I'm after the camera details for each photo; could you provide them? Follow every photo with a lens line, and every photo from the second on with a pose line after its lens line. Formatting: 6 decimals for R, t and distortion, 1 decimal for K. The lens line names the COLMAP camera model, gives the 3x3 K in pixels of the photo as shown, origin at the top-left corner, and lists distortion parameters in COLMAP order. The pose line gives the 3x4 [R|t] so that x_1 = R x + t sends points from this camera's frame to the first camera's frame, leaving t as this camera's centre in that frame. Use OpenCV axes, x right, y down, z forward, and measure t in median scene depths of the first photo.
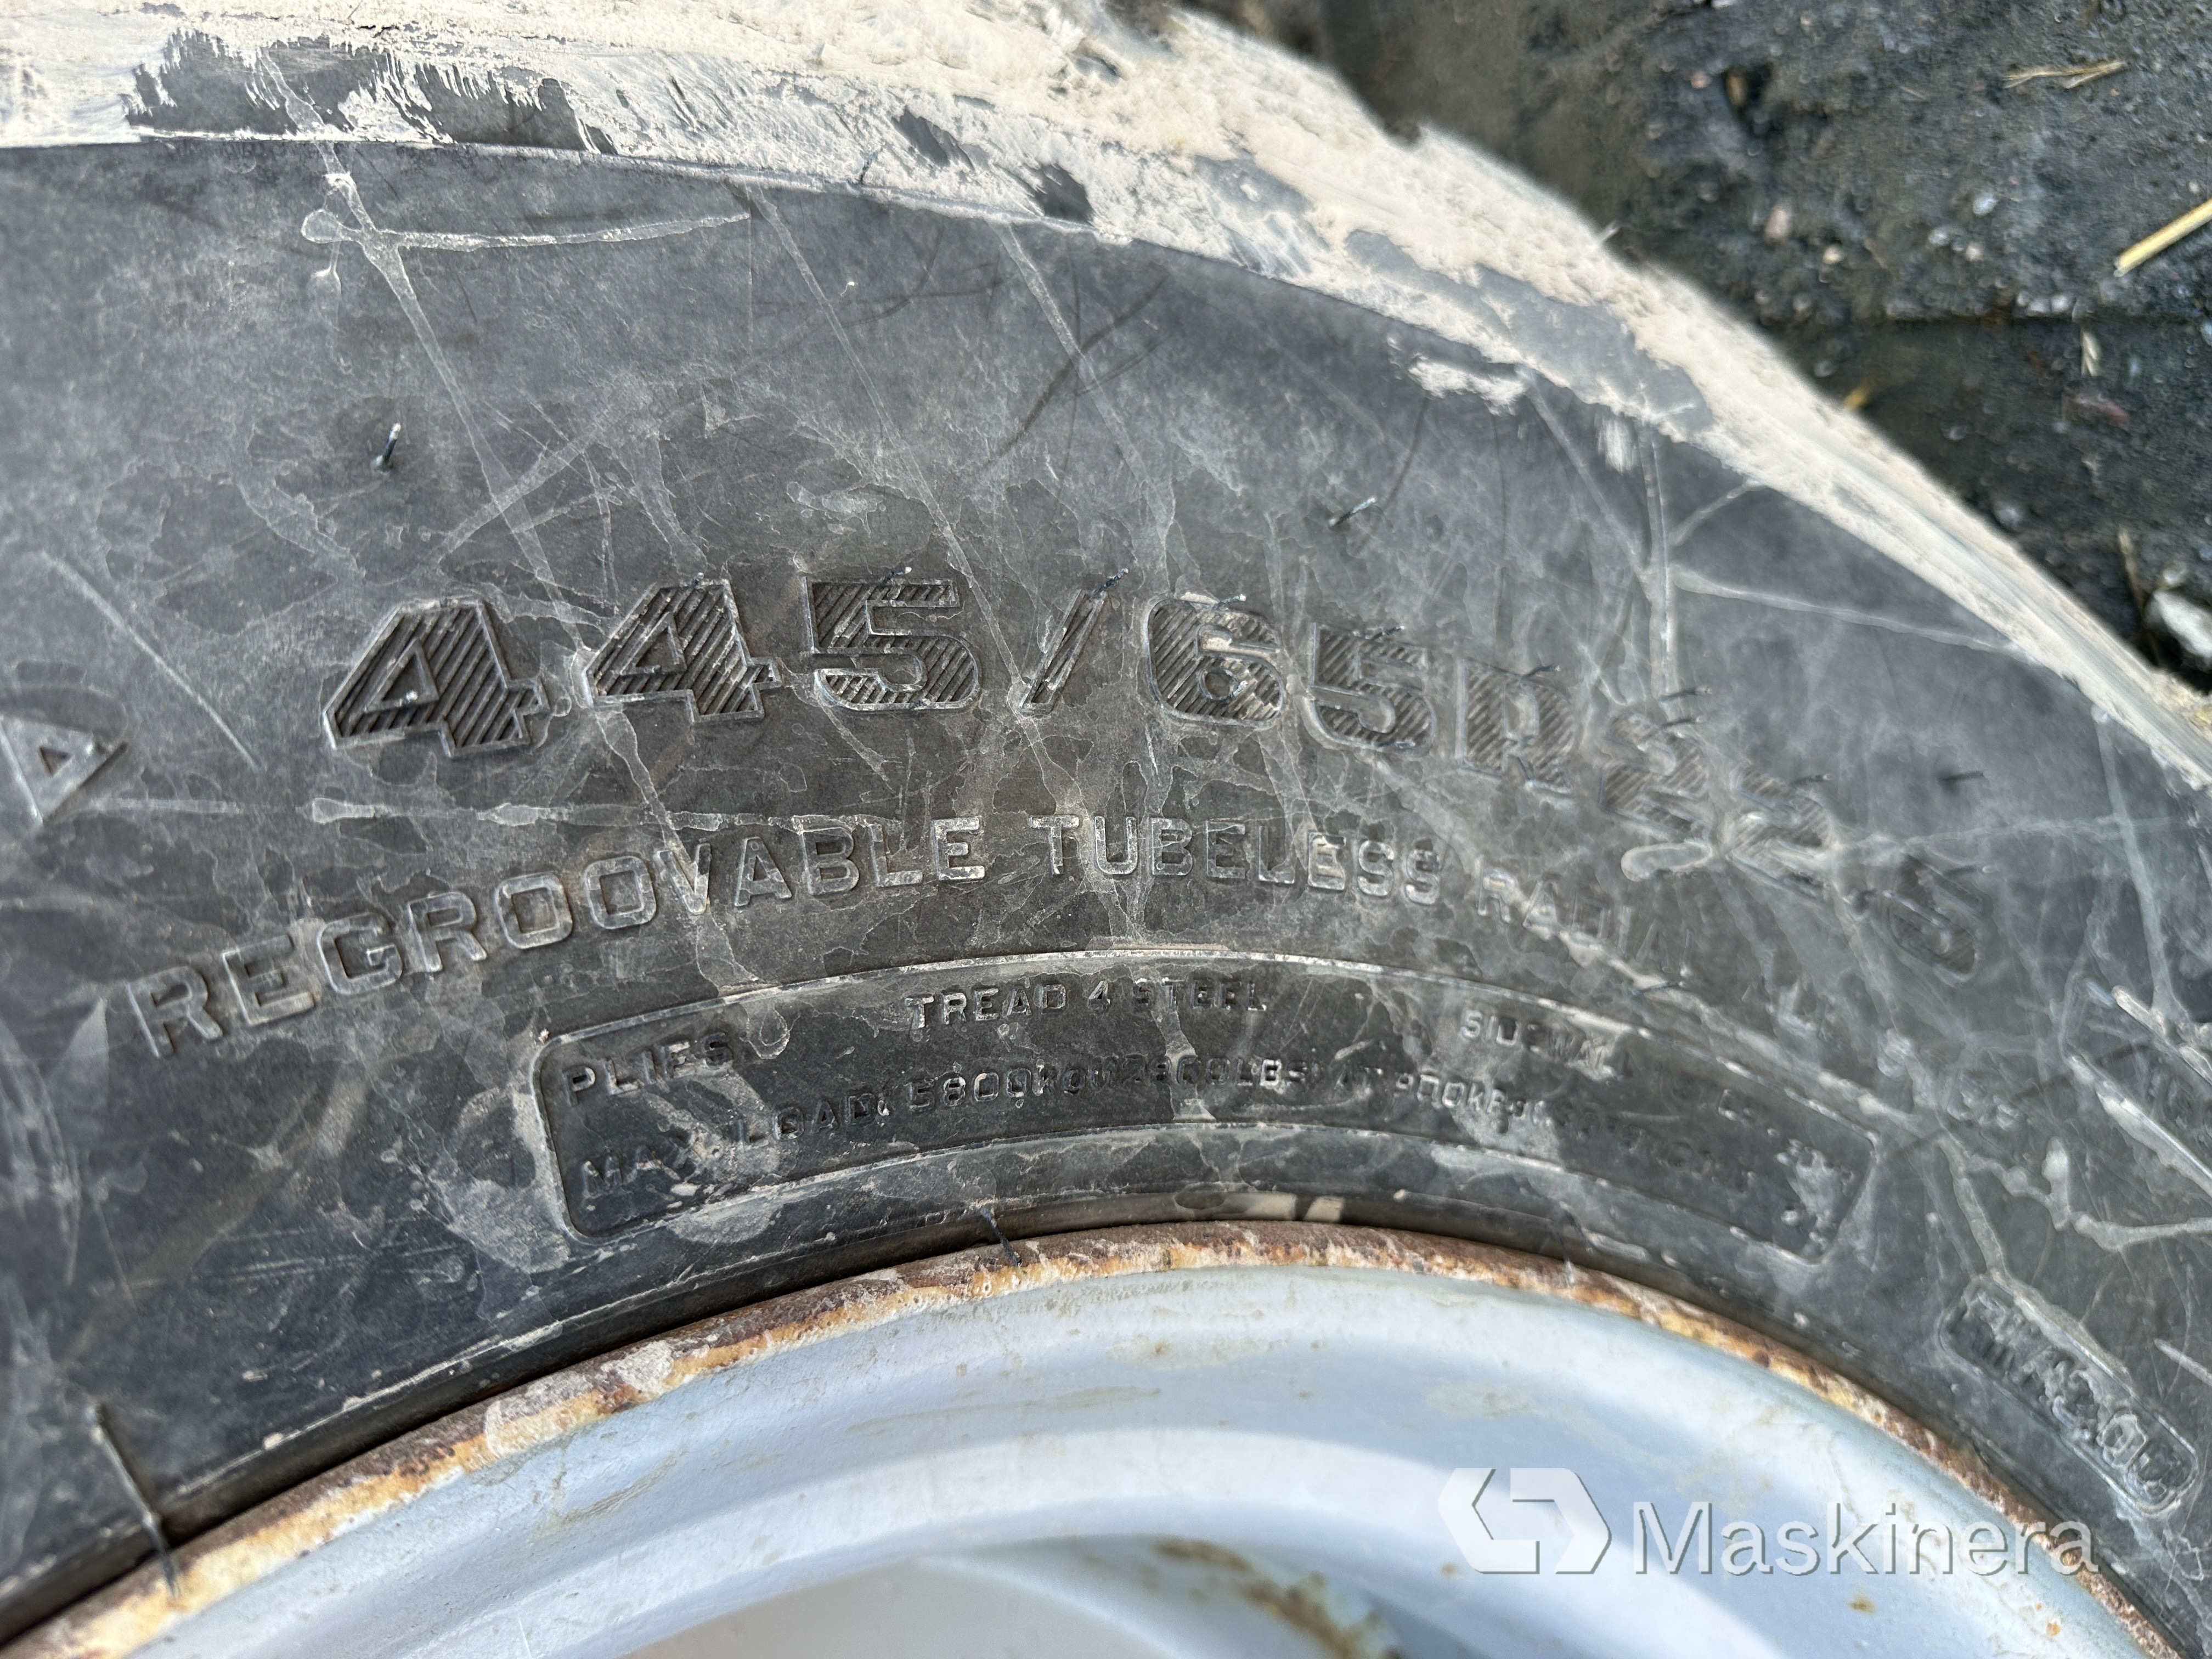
lens RADIAL K [[1567.3, 0, 1104.4], [0, 1567.3, 827.5], [0, 0, 1]] dist [0.036092, -0.066134]
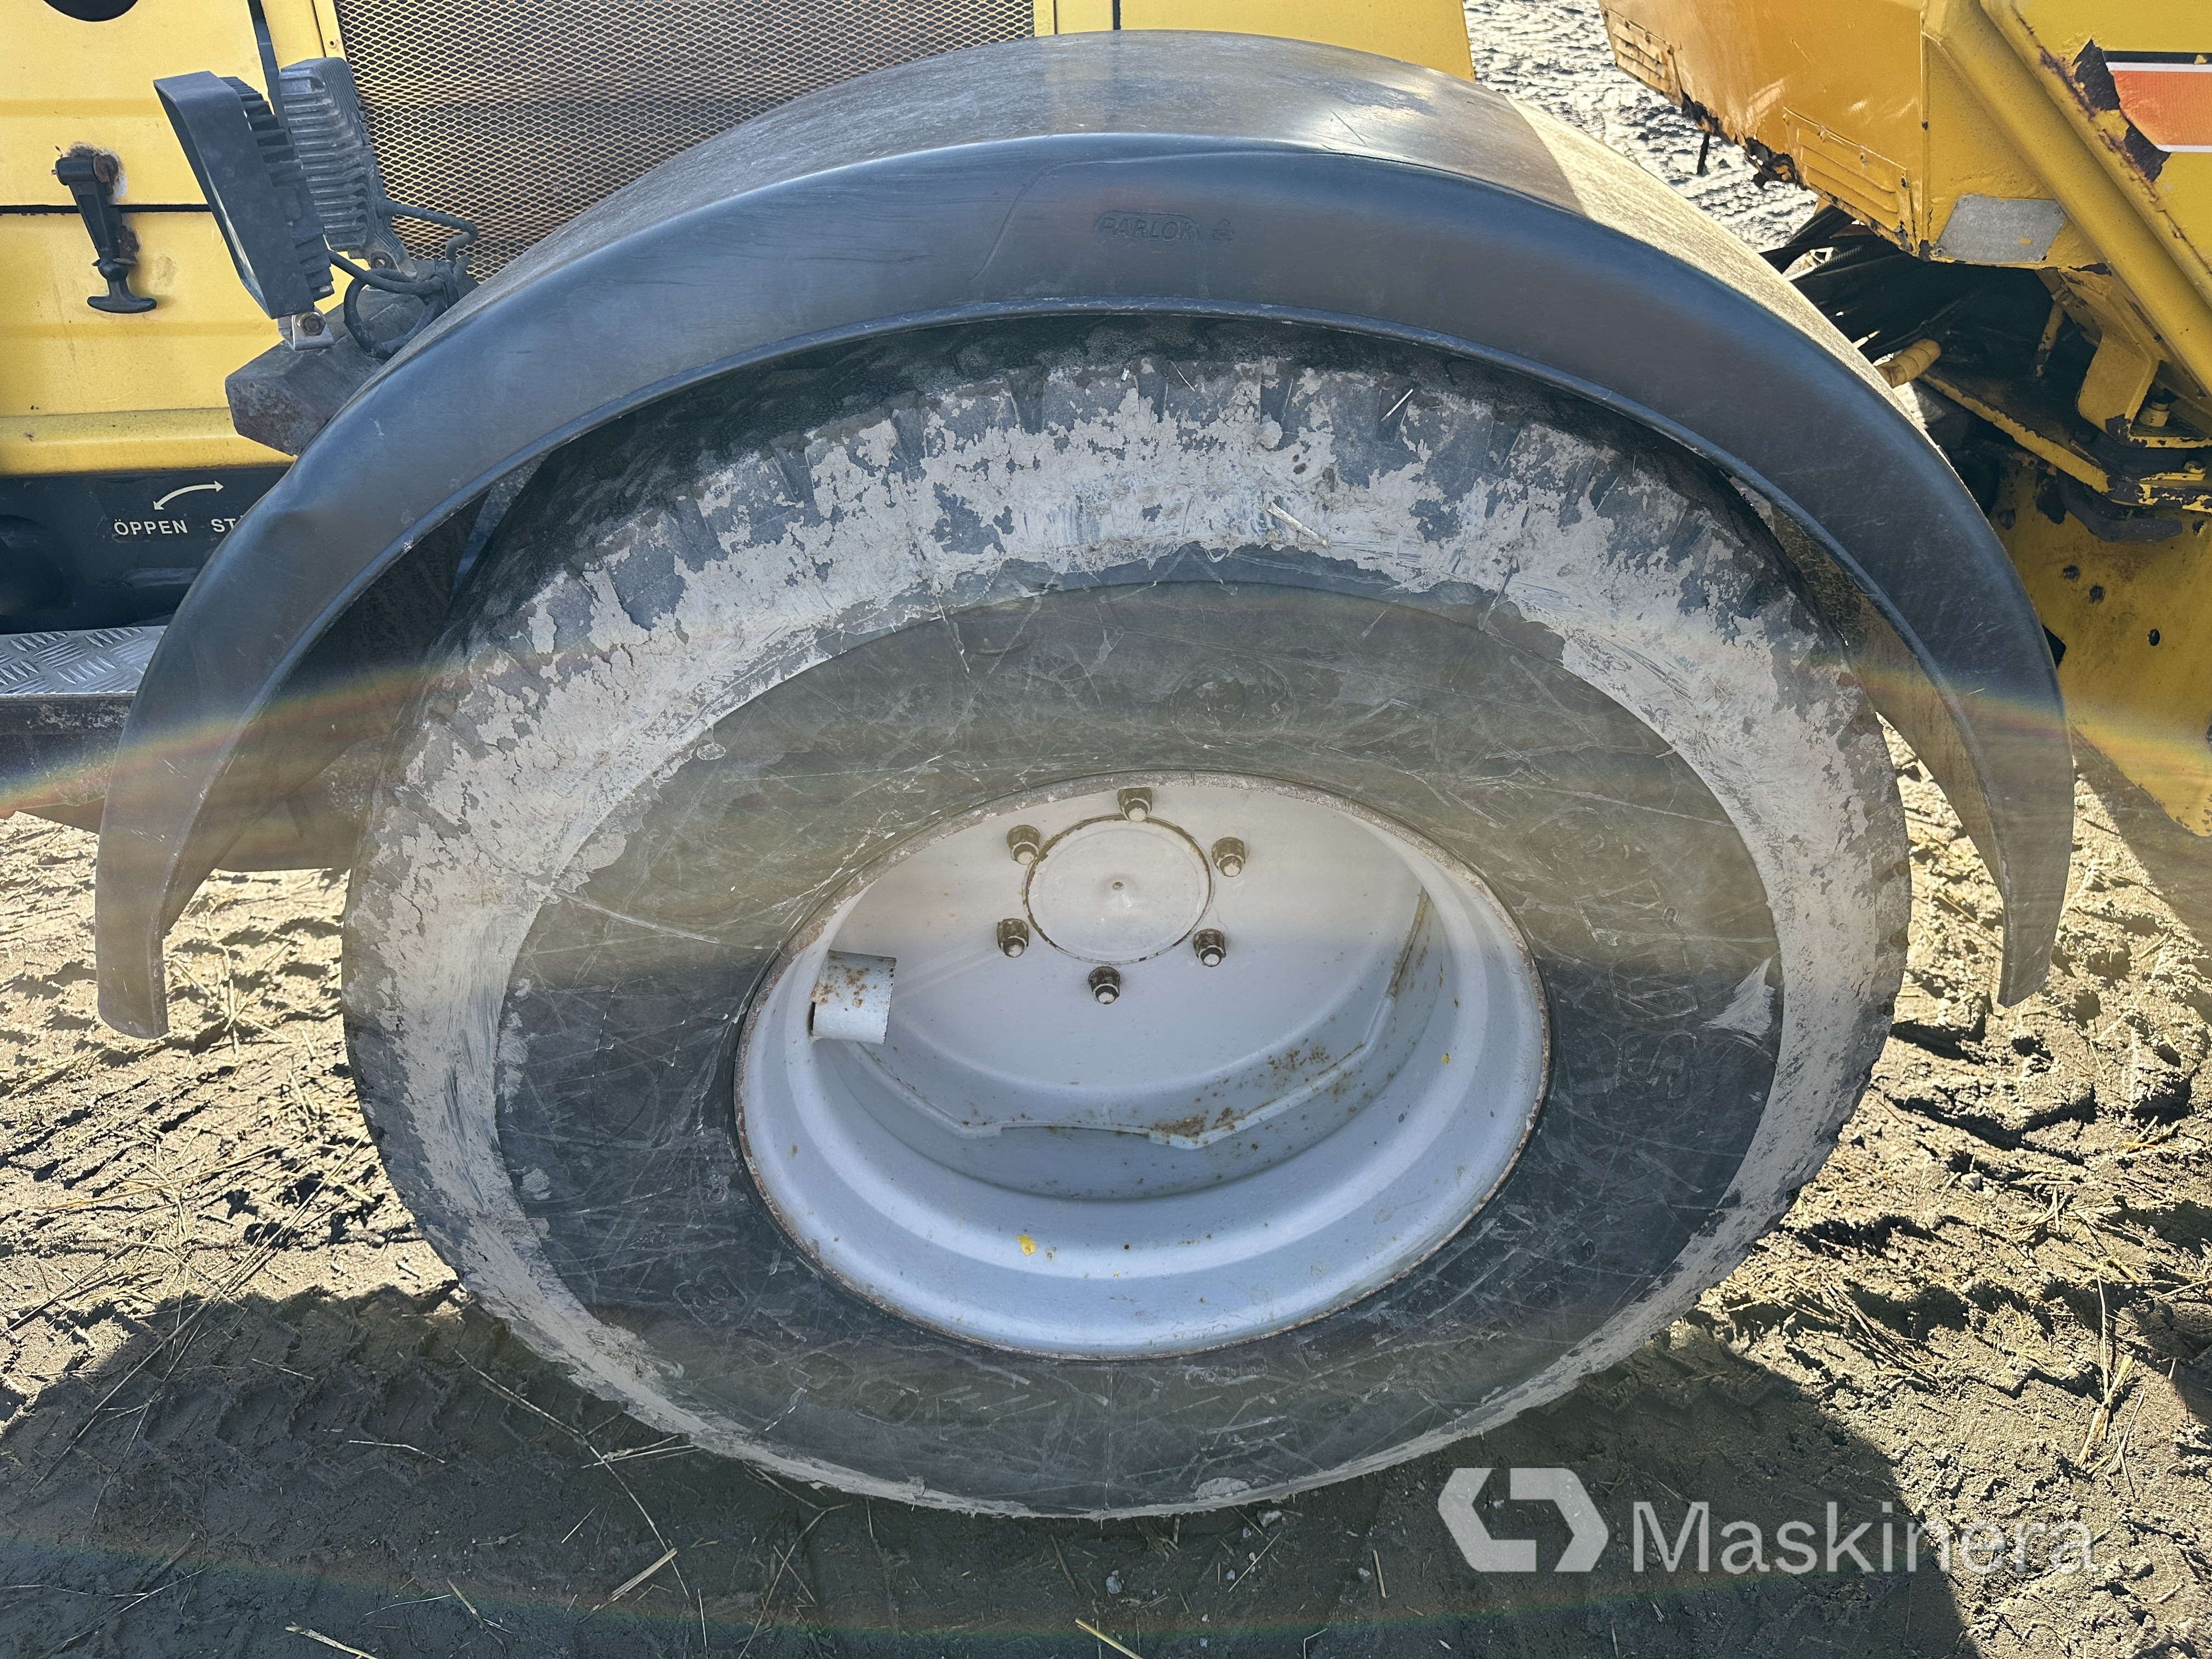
lens RADIAL K [[1567.3, 0, 1104.4], [0, 1567.3, 827.5], [0, 0, 1]] dist [0.036092, -0.066134]
pose [[-0.613512, 0.786898, -0.066297, -0.111211], [-0.777494, -0.616602, -0.123711, 2.772634], [-0.138227, -0.024353, 0.990101, -4.300389]]
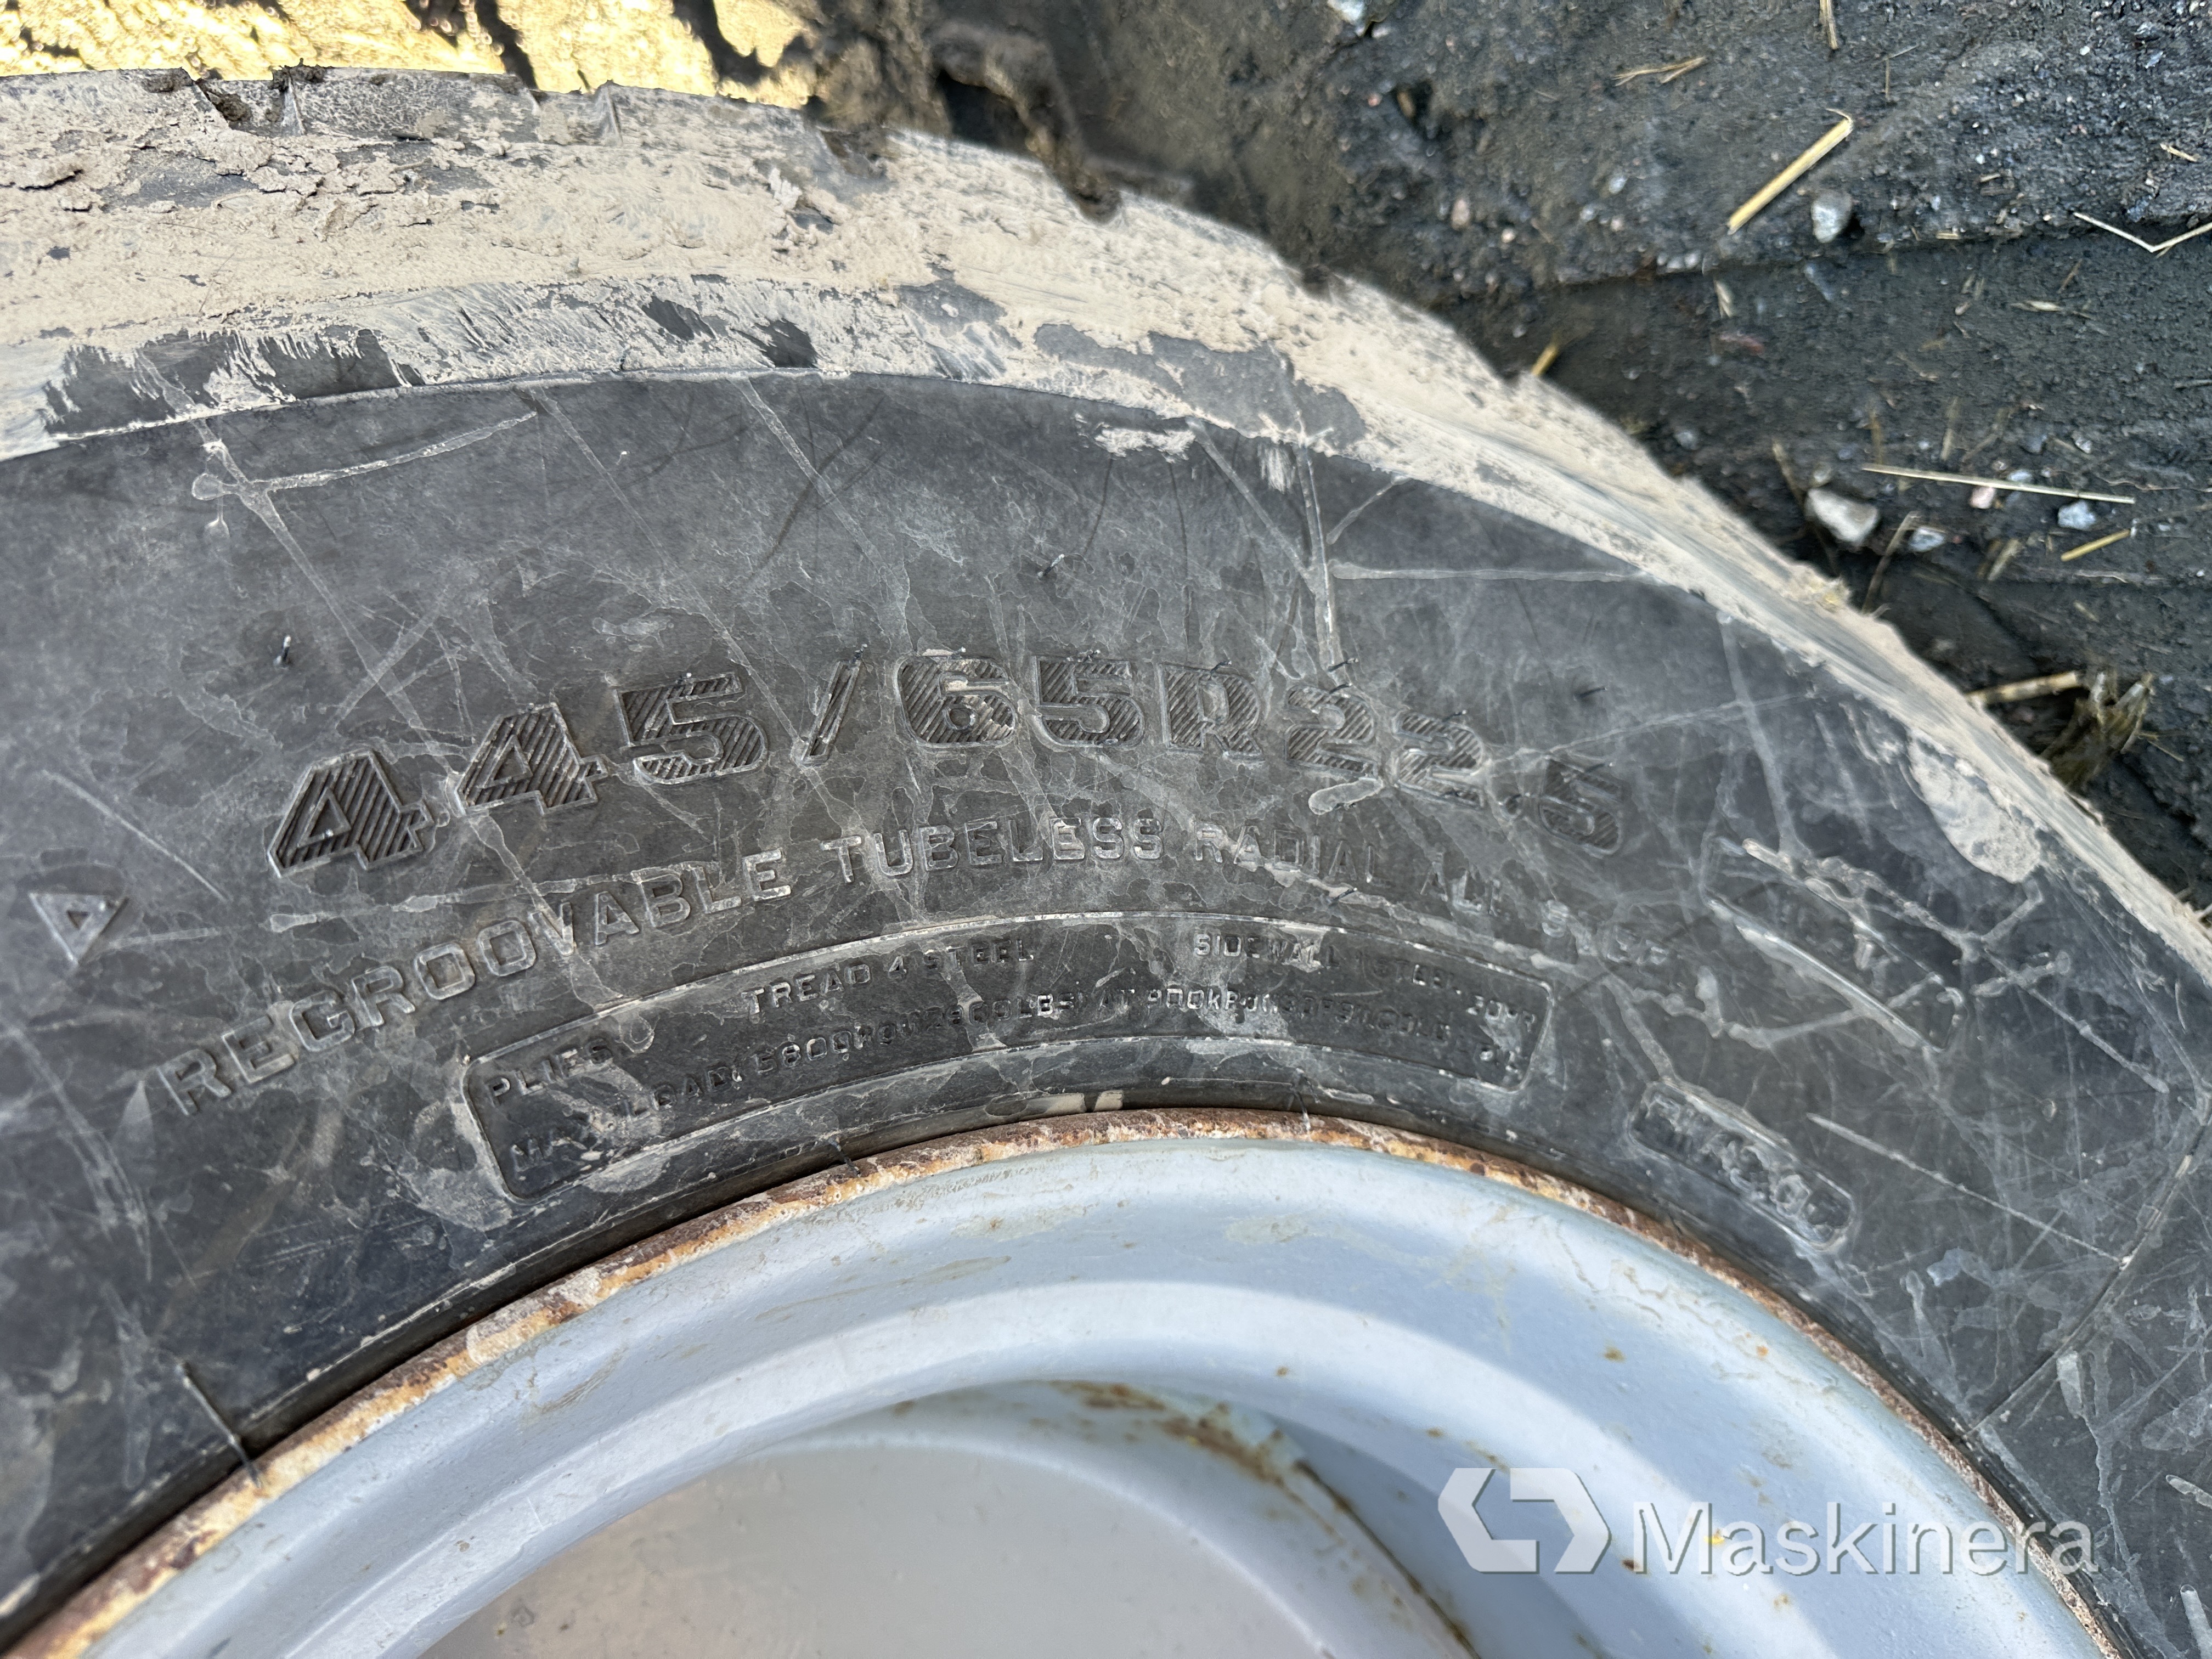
lens RADIAL K [[1533.5, 0, 1106.0], [0, 1533.5, 829.5], [0, 0, 1]] dist [0.053672, -0.077860]
pose [[0.990287, -0.136002, 0.028895, 0.143880], [0.134595, 0.989829, 0.046081, -0.041938], [-0.034868, -0.041745, 0.998520, -0.278677]]
